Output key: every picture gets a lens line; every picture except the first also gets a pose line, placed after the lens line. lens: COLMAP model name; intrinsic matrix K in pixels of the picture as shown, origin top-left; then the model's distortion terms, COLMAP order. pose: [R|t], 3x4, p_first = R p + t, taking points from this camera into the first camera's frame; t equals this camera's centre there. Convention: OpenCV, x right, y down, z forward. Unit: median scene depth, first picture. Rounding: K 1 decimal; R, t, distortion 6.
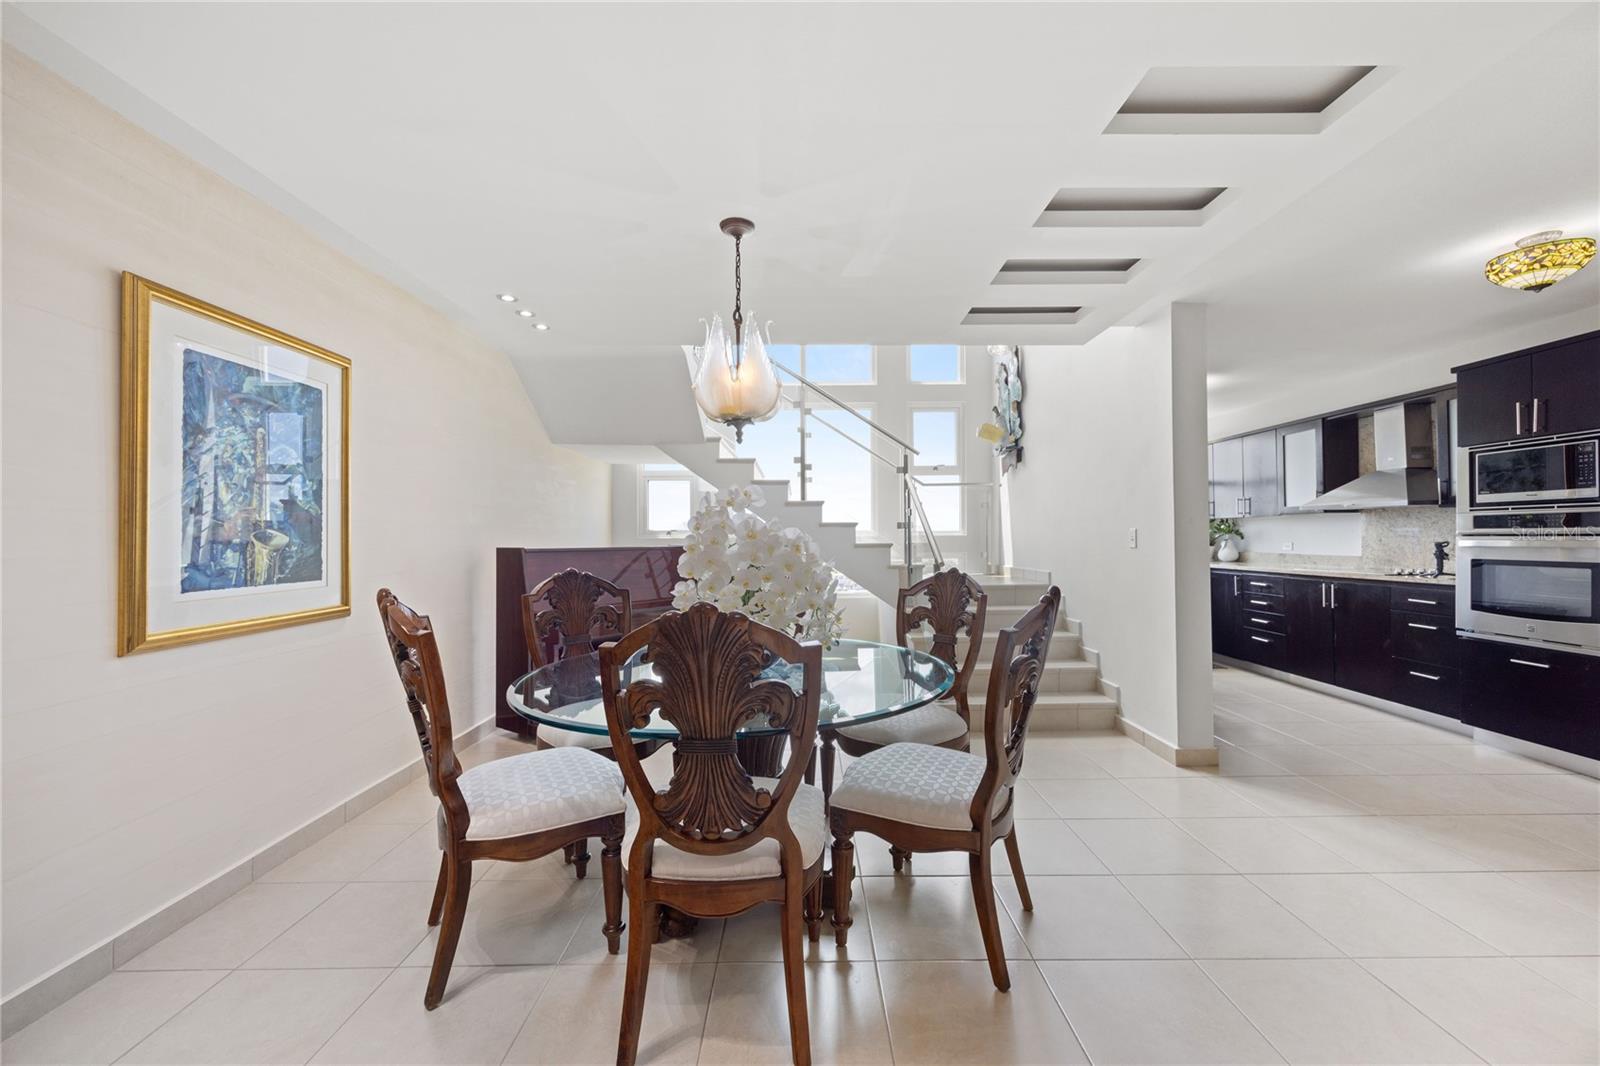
lens RADIAL K [[649.2, 0, 813.7], [0, 649.2, 527.2], [0, 0, 1]] dist [0.014483, 0.000426]
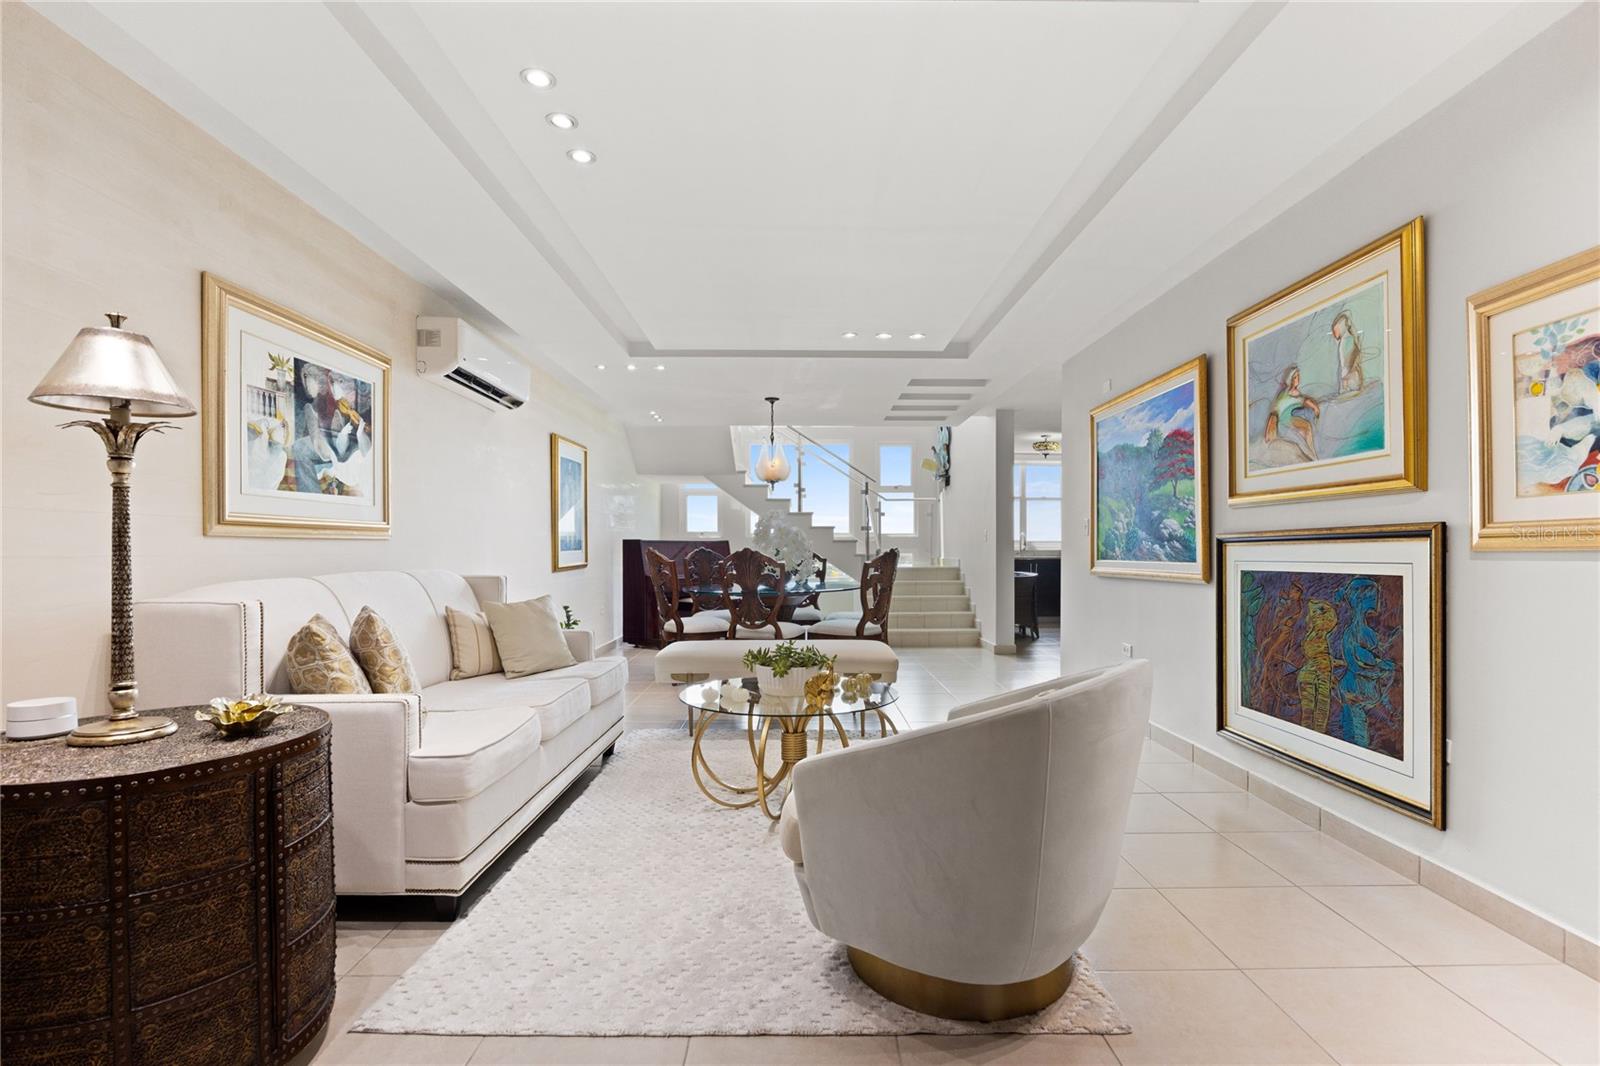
lens RADIAL K [[724.7, 0, 793.8], [0, 724.7, 539.3], [0, 0, 1]] dist [-0.016076, -0.000413]
pose [[0.999713, 0.004912, -0.023446, 0.011482], [-0.004749, 0.999964, 0.006993, 0.012623], [0.023479, -0.006880, 0.999701, -0.776508]]
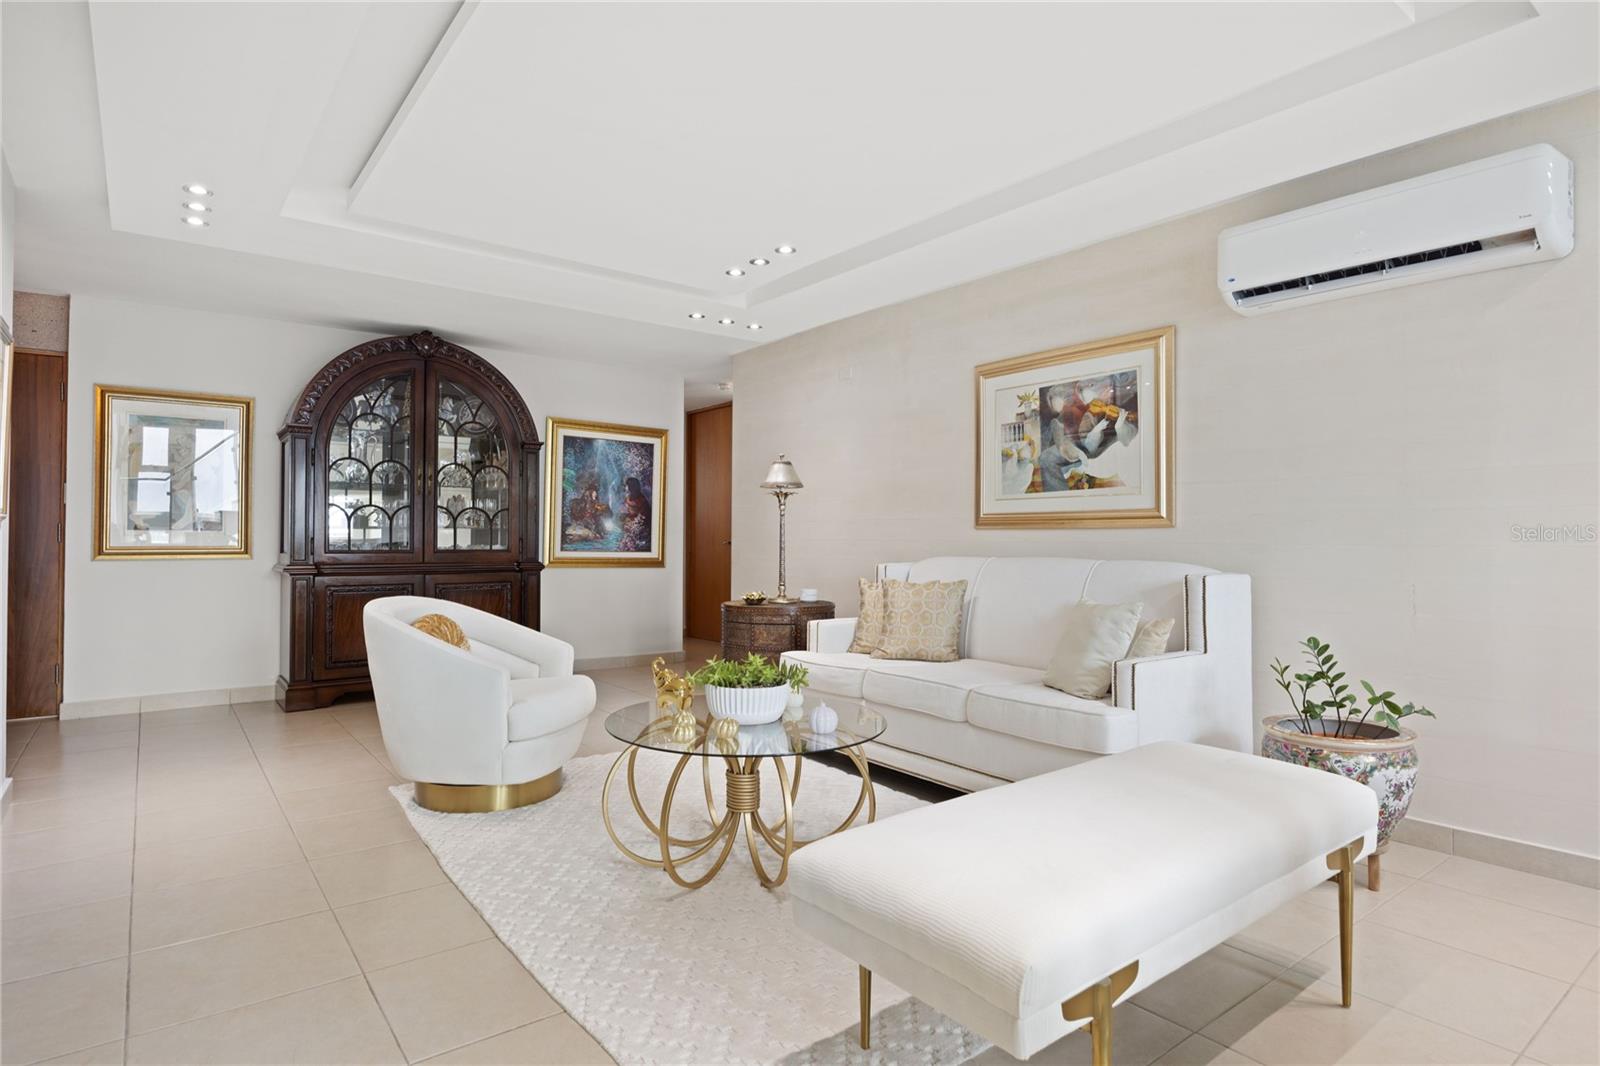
lens RADIAL K [[878.2, 0, 794.0], [0, 878.2, 521.0], [0, 0, 1]] dist [0.006126, 0.004055]
pose [[-0.805969, -0.021734, -0.591558, 0.326124], [0.001778, 0.999232, -0.039135, 0.043682], [0.591955, -0.032594, -0.805312, 0.342622]]
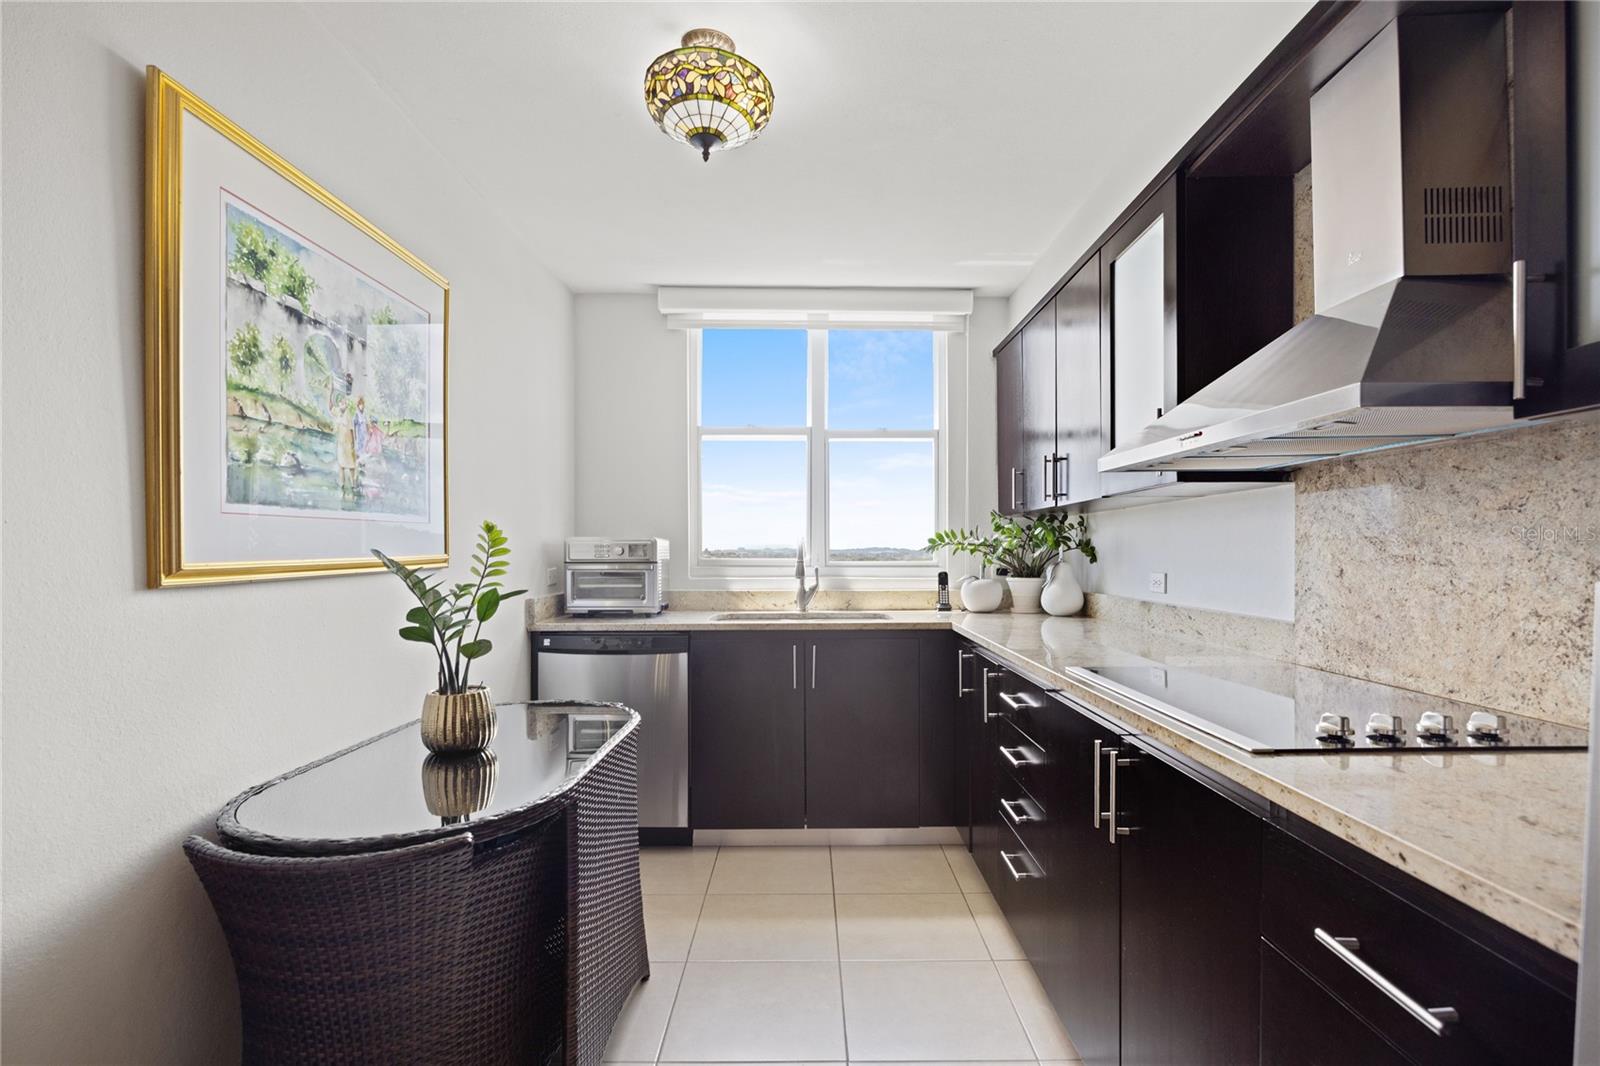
lens RADIAL K [[784.5, 0, 809.2], [0, 784.5, 563.8], [0, 0, 1]] dist [-0.013543, 0.002503]
pose [[0.999794, 0.003689, -0.019979, 0.667280], [-0.003061, 0.999503, 0.031388, 0.005851], [0.020084, -0.031321, 0.999308, 0.684034]]
